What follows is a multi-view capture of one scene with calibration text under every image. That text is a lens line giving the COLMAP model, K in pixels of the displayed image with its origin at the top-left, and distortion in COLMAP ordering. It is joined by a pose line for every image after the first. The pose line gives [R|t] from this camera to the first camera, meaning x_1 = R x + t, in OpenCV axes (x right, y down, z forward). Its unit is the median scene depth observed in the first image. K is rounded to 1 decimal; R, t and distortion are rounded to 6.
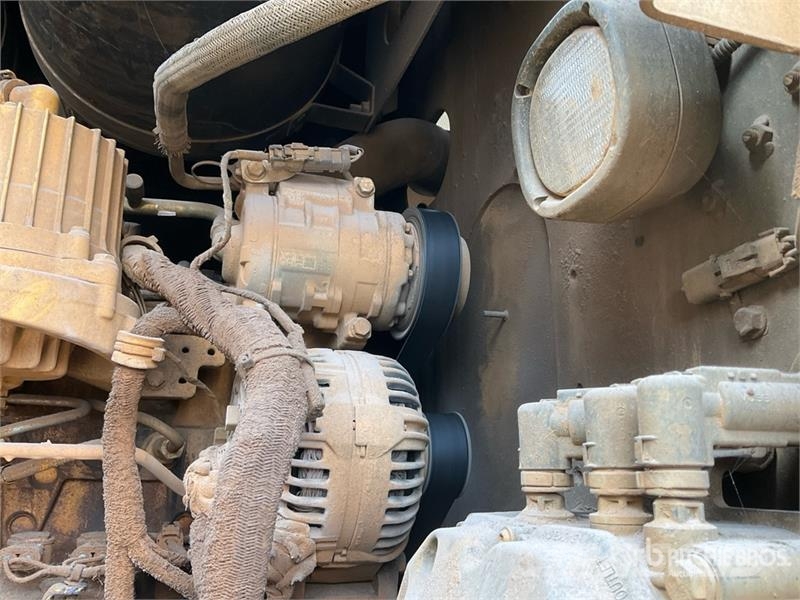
lens RADIAL K [[681.5, 0, 400.0], [0, 681.5, 300.0], [0, 0, 1]] dist [0.039141, -0.007684]
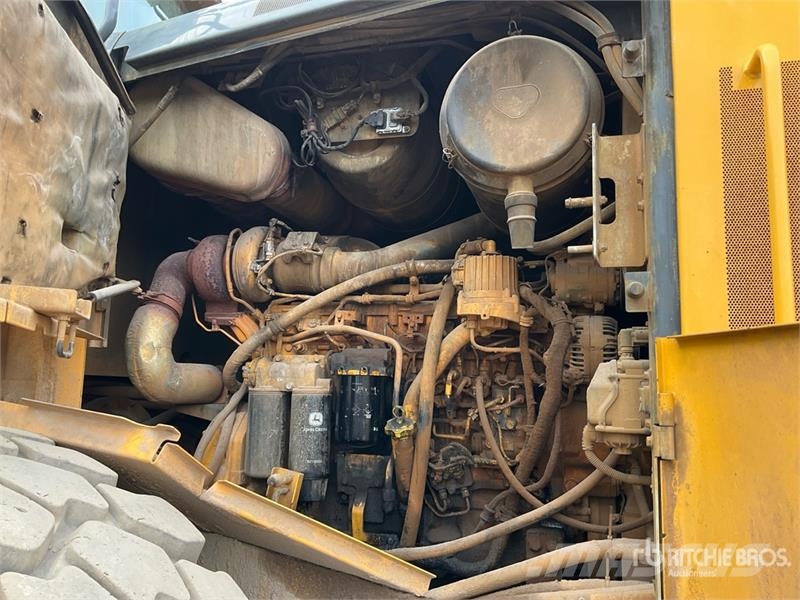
lens RADIAL K [[580.0, 0, 400.0], [0, 580.0, 300.0], [0, 0, 1]] dist [0.041478, -0.000638]
pose [[0.829072, -0.063687, -0.555503, 0.722326], [0.119346, 0.990753, 0.064534, -0.295039], [0.546256, -0.119800, 0.829007, -1.759760]]
